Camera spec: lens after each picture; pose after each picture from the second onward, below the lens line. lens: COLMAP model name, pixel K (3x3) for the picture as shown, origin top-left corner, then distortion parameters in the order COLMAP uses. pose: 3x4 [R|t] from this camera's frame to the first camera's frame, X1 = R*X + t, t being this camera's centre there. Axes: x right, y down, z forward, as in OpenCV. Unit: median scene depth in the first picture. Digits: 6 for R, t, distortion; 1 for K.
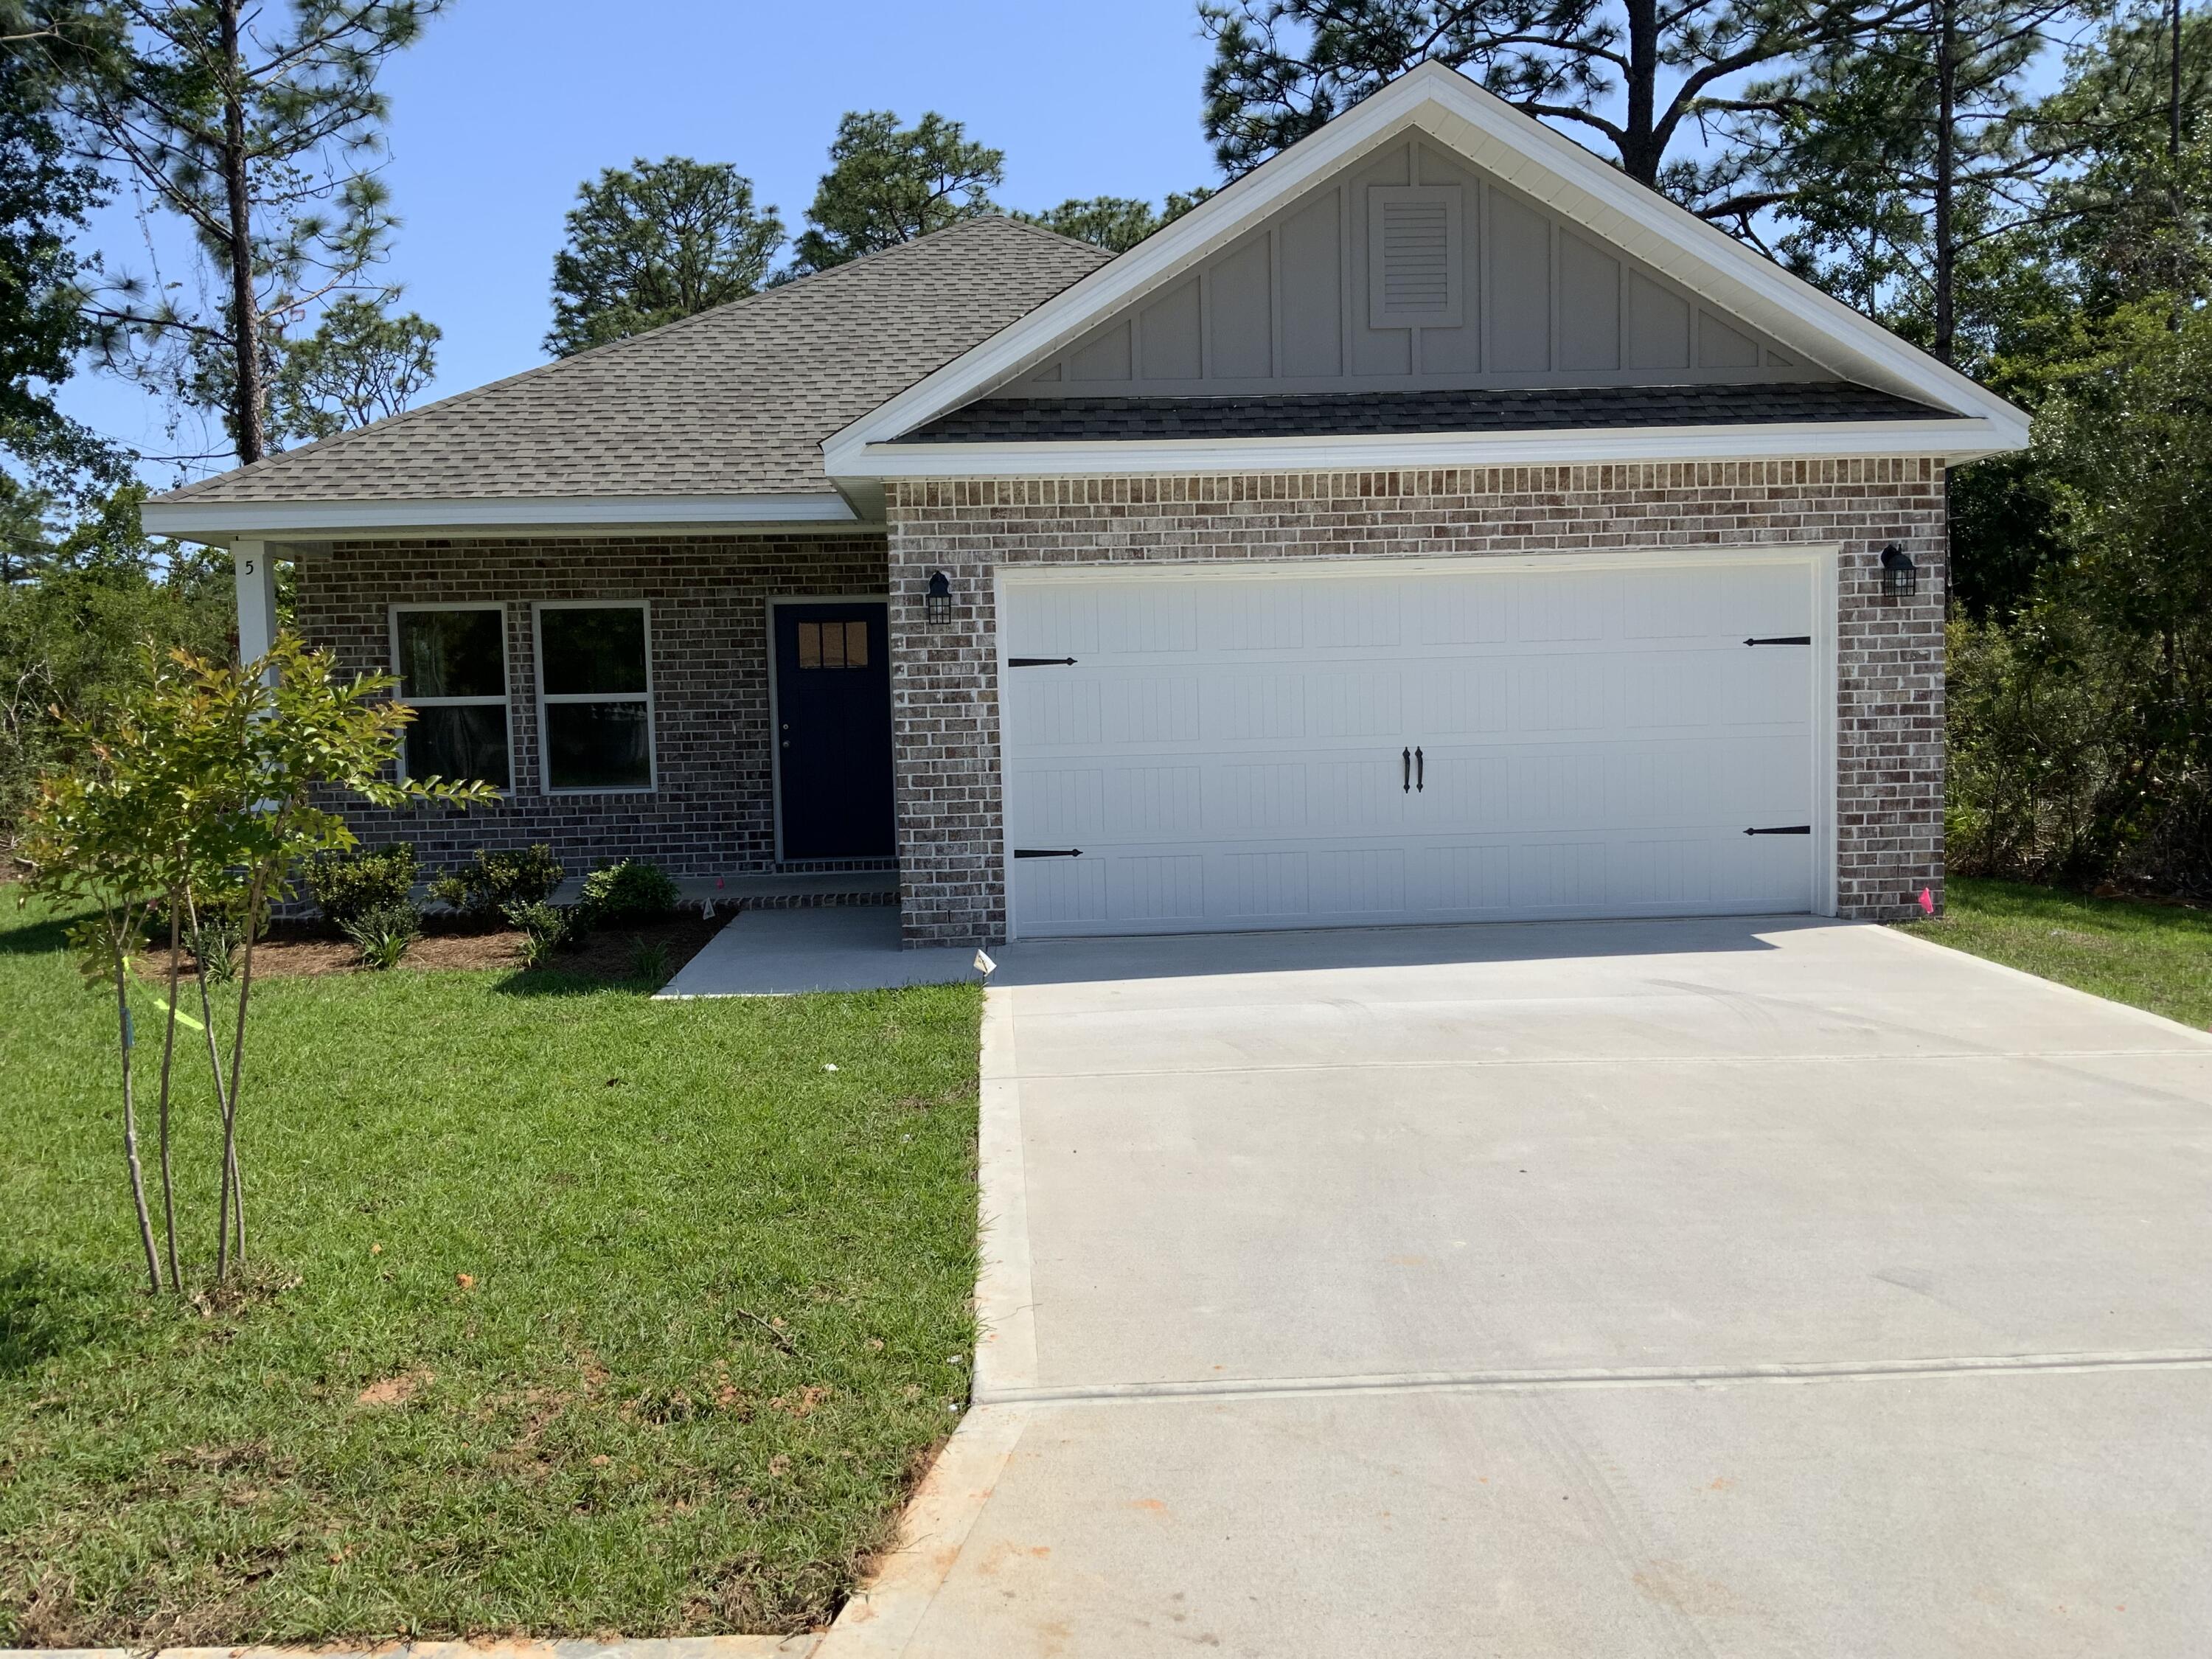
lens RADIAL K [[1876.2, 0, 1119.9], [0, 1876.2, 832.5], [0, 0, 1]] dist [0.030177, -0.079770]
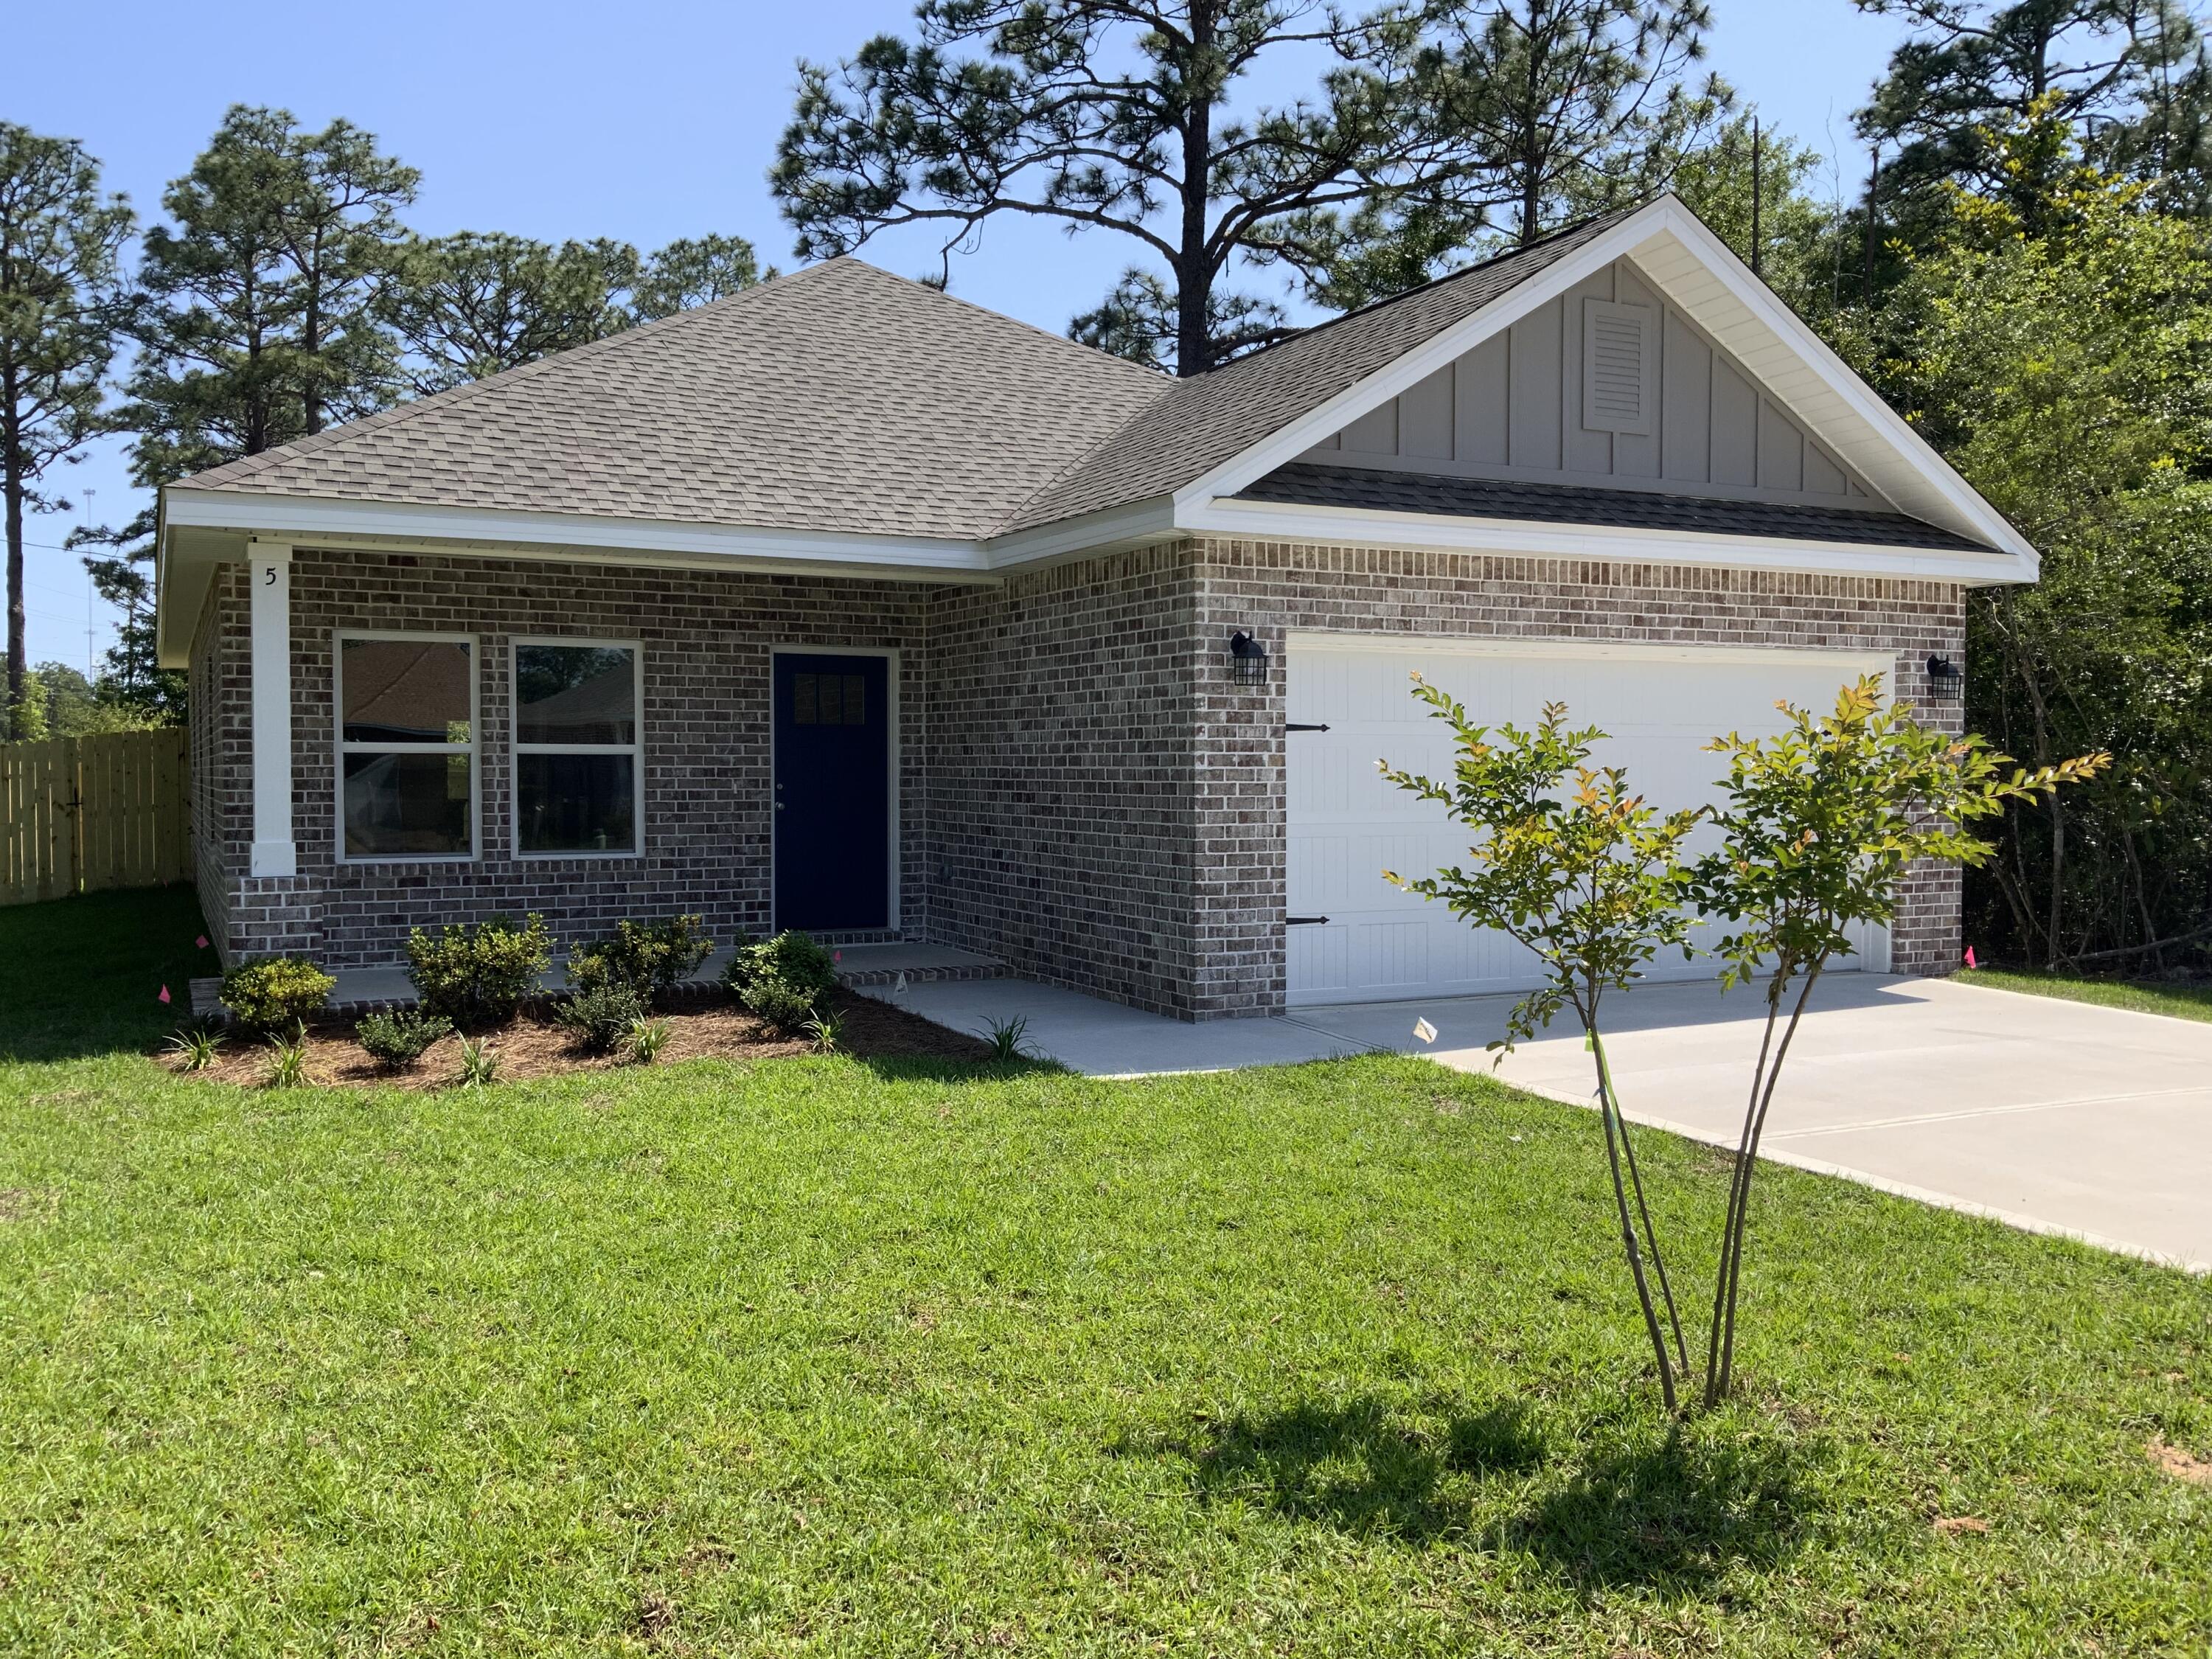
lens RADIAL K [[1876.2, 0, 1114.8], [0, 1876.2, 833.7], [0, 0, 1]] dist [0.030177, -0.079770]
pose [[0.915423, 0.013483, 0.402268, -0.530873], [0.002754, 0.999206, -0.039758, 0.004213], [-0.402485, 0.037503, 0.914658, 0.135052]]
